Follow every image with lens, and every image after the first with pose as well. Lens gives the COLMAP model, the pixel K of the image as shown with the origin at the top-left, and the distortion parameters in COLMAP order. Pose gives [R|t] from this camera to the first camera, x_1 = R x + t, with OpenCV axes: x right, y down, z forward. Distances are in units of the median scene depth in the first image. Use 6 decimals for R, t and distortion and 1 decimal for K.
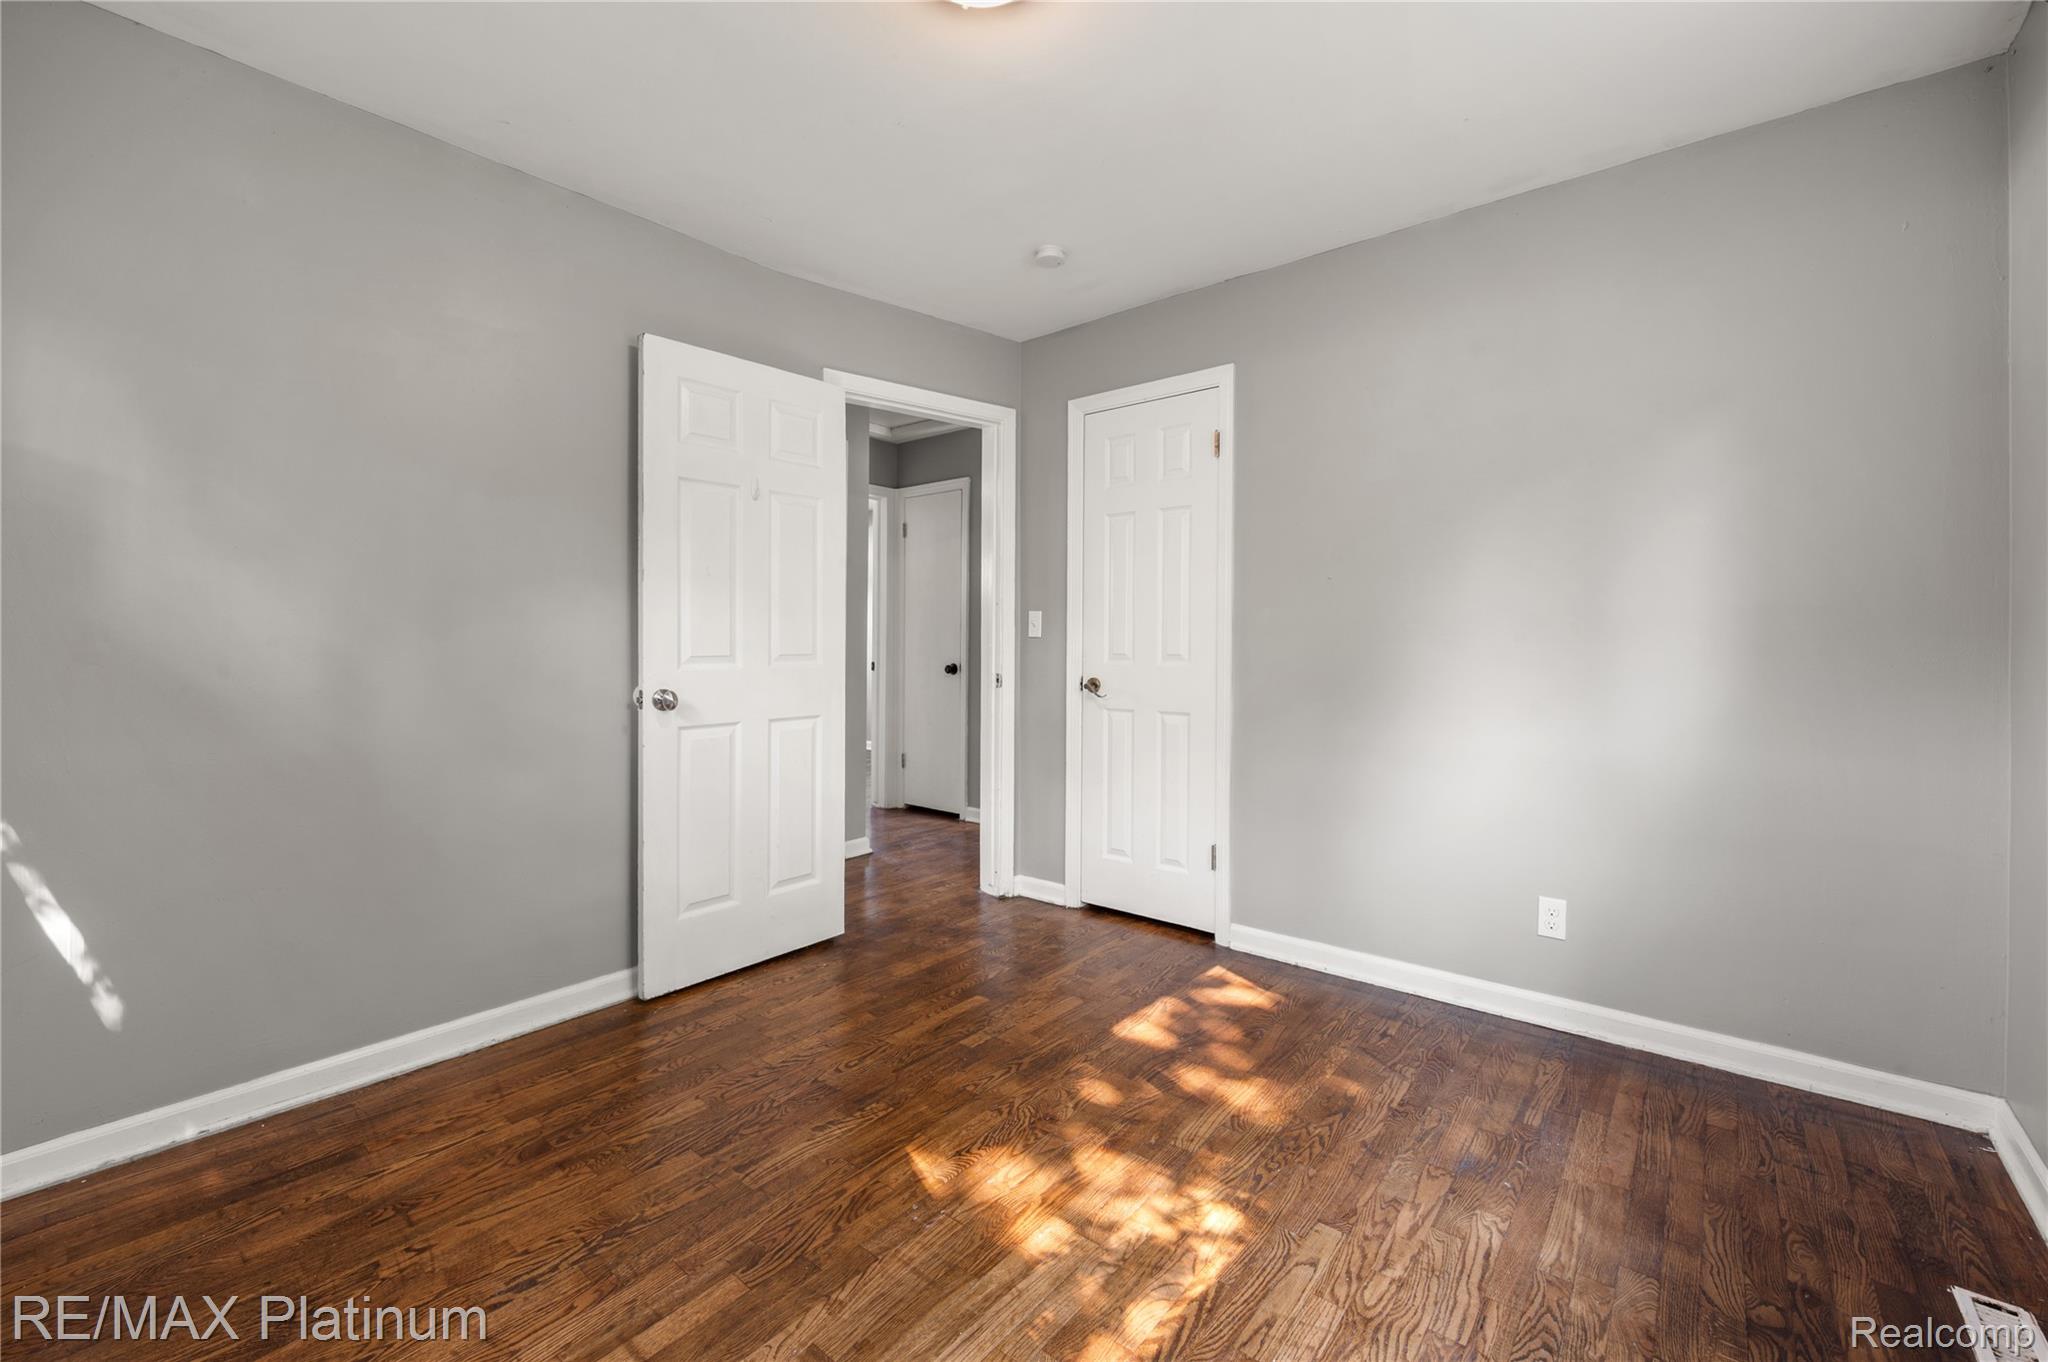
lens RADIAL K [[828.8, 0, 1026.8], [0, 828.8, 648.5], [0, 0, 1]] dist [-0.003468, 0.000326]
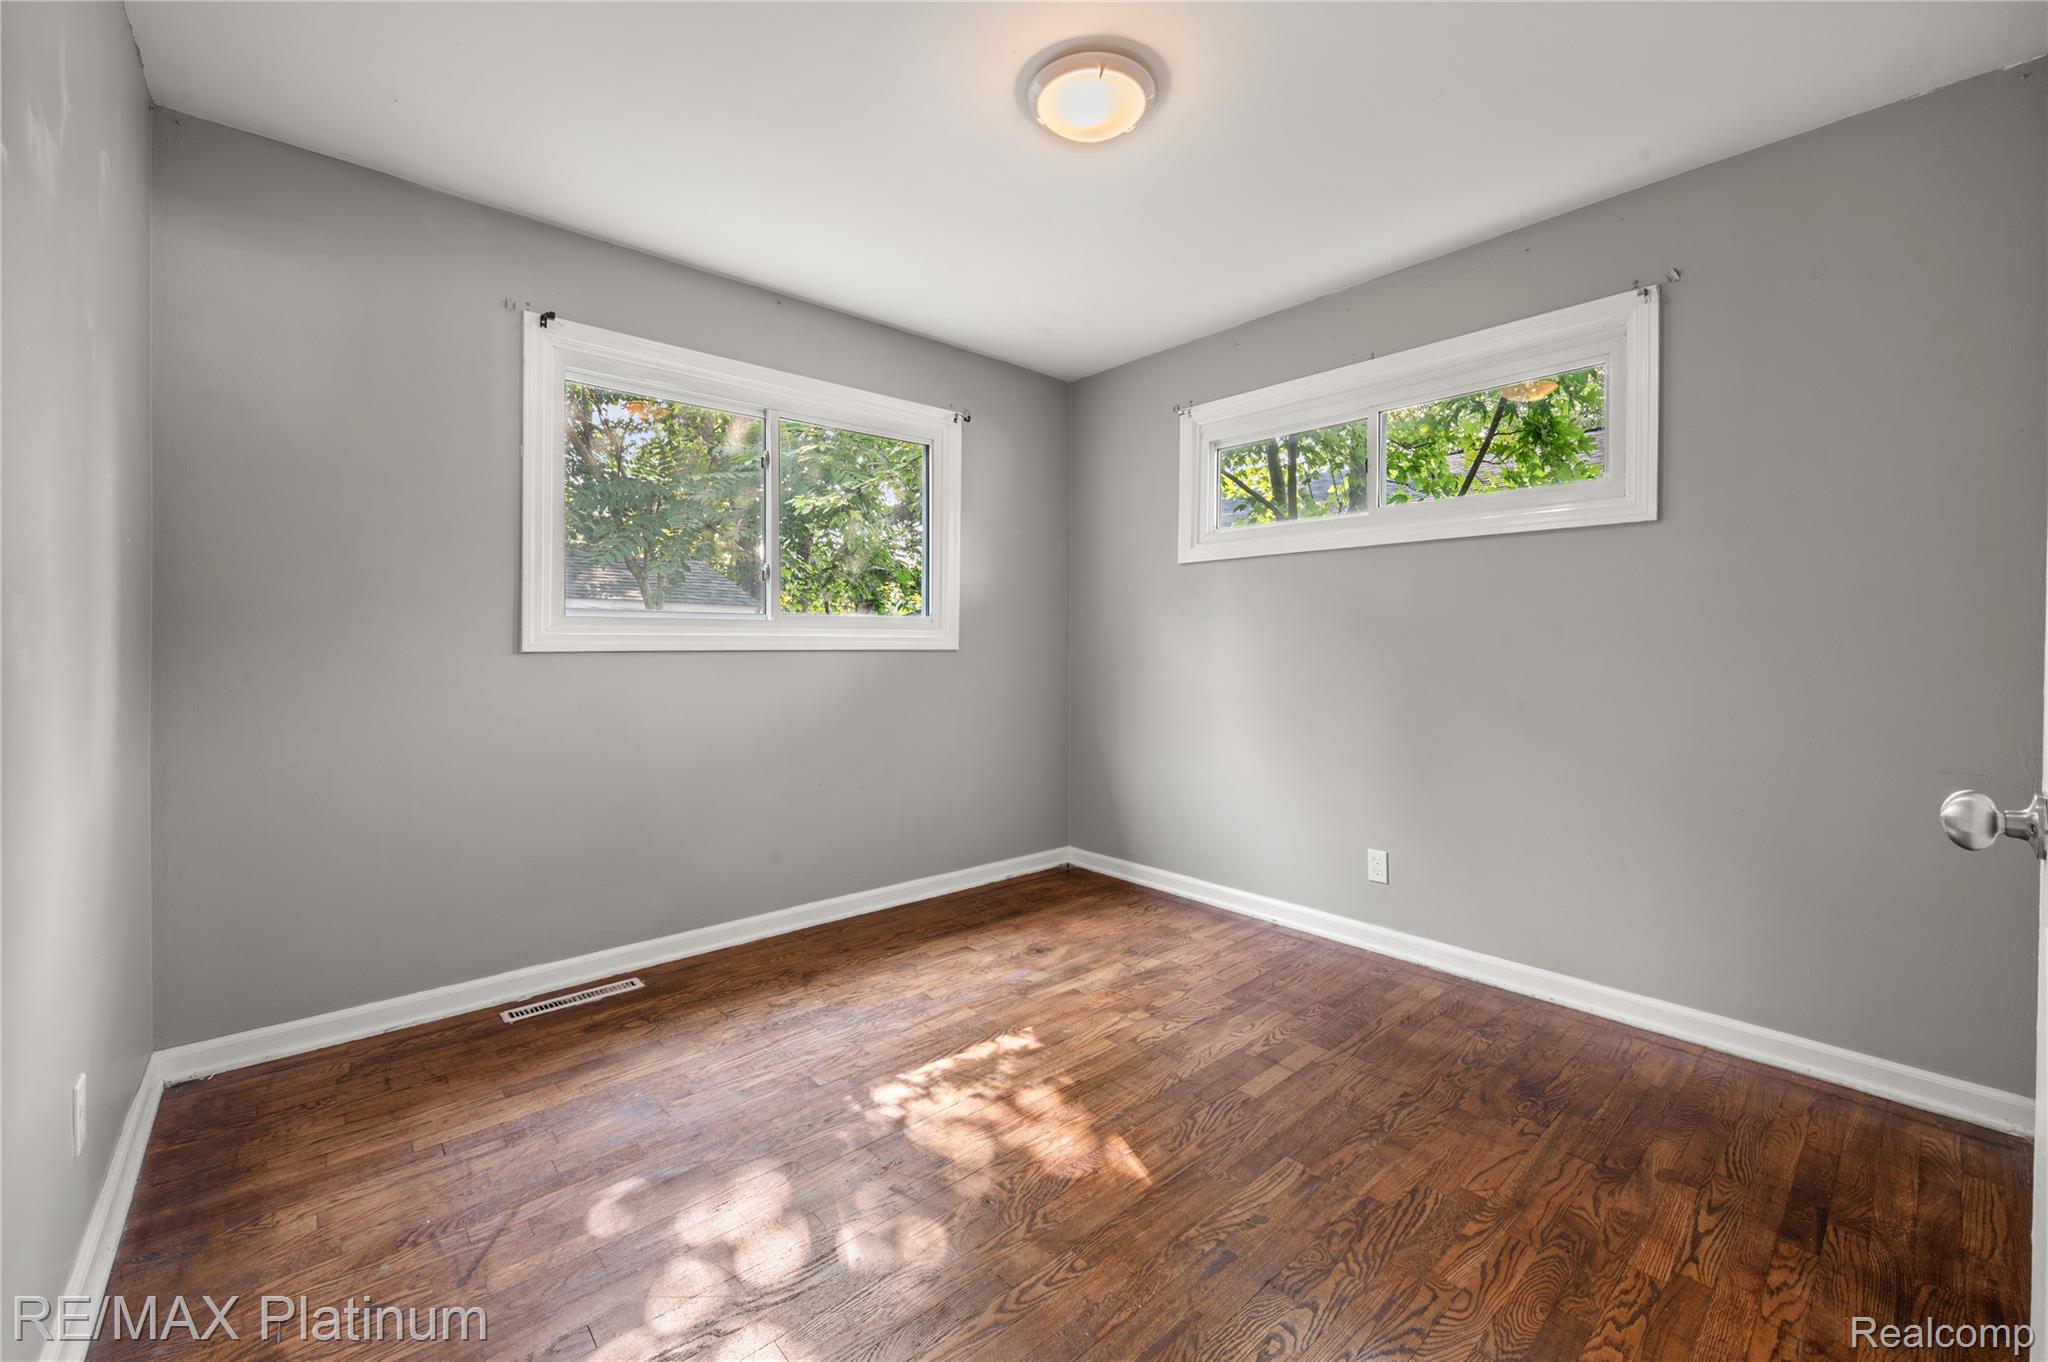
lens RADIAL K [[828.8, 0, 1026.8], [0, 828.8, 648.5], [0, 0, 1]] dist [-0.003468, 0.000326]
pose [[-0.987858, -0.005558, 0.155257, -0.156986], [-0.003423, 0.999896, 0.014013, -0.018037], [-0.155319, 0.013312, -0.987775, 2.048979]]
